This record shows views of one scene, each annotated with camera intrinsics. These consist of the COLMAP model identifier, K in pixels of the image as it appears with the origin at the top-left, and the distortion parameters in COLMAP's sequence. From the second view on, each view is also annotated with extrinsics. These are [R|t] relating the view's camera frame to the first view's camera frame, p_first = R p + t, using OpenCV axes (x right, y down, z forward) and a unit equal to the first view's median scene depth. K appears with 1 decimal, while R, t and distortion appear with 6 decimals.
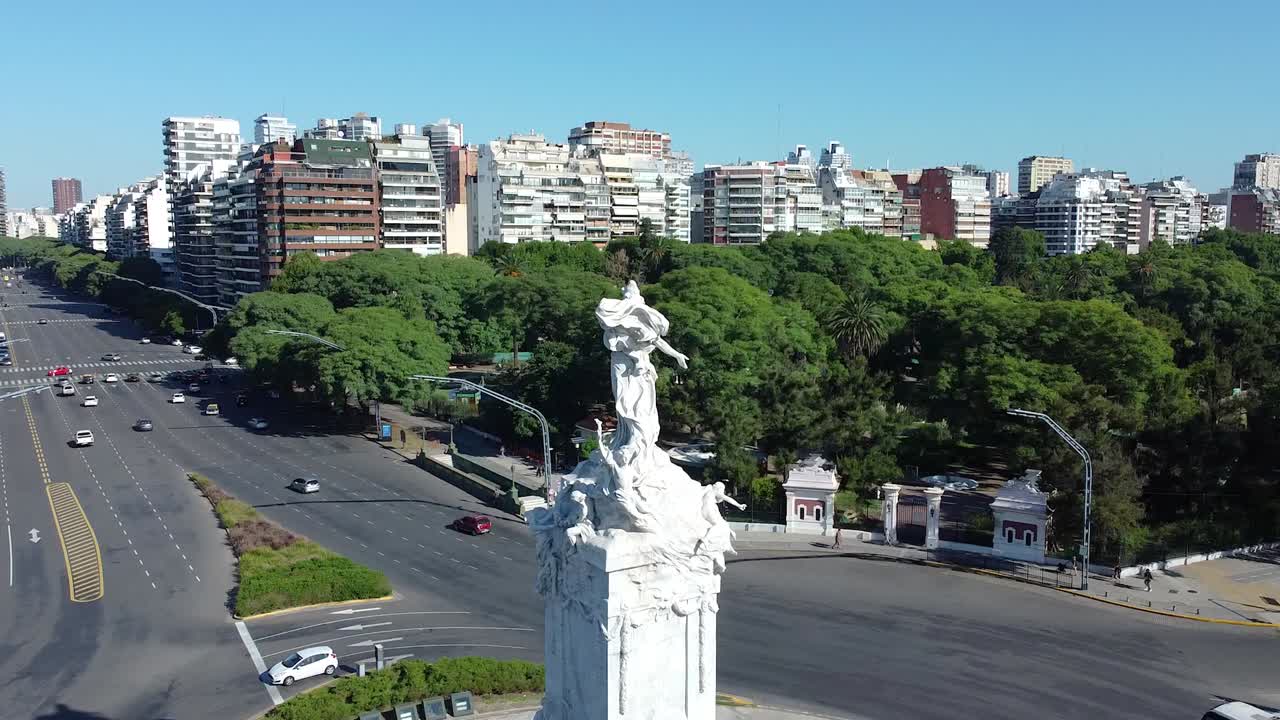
lens RADIAL K [[962.2, 0, 638.9], [0, 962.2, 359.7], [0, 0, 1]] dist [-0.012686, -0.002734]
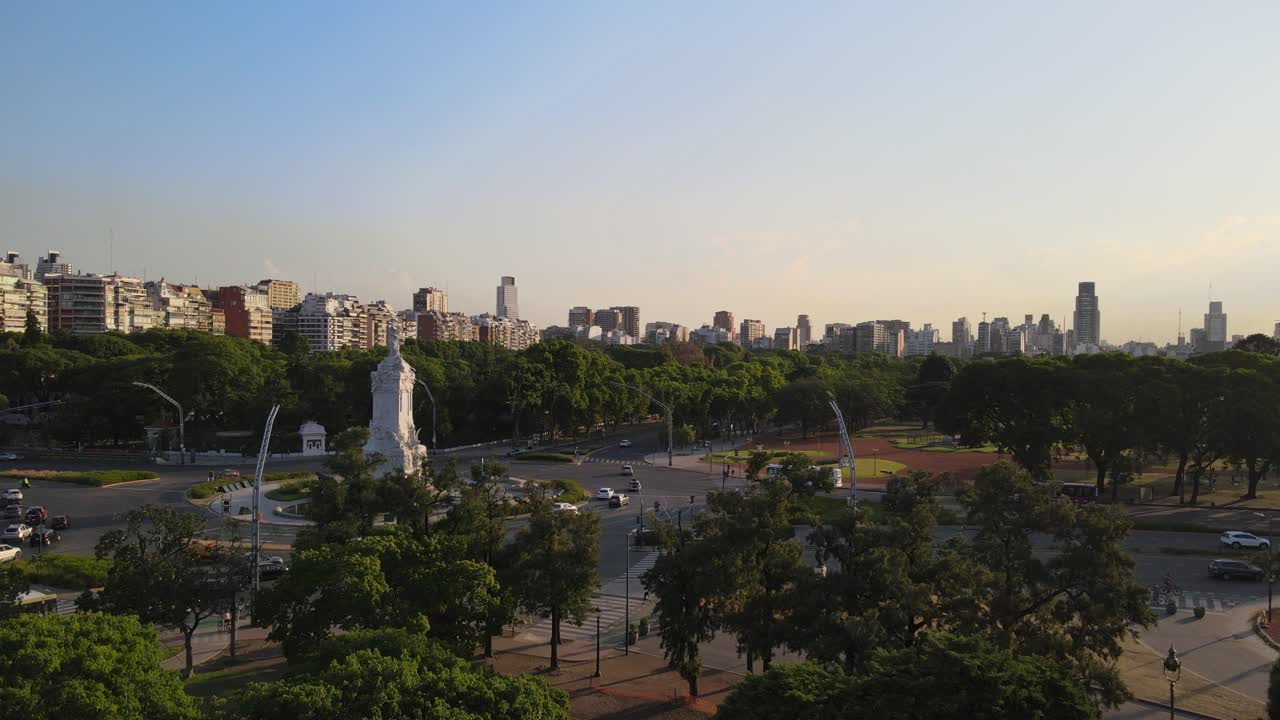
lens RADIAL K [[962.2, 0, 639.7], [0, 962.2, 359.8], [0, 0, 1]] dist [-0.012686, -0.002734]
pose [[0.689564, 0.003399, 0.724217, -0.256574], [0.084603, 0.992764, -0.085214, 0.061616], [-0.719266, 0.120031, 0.684287, -0.302082]]
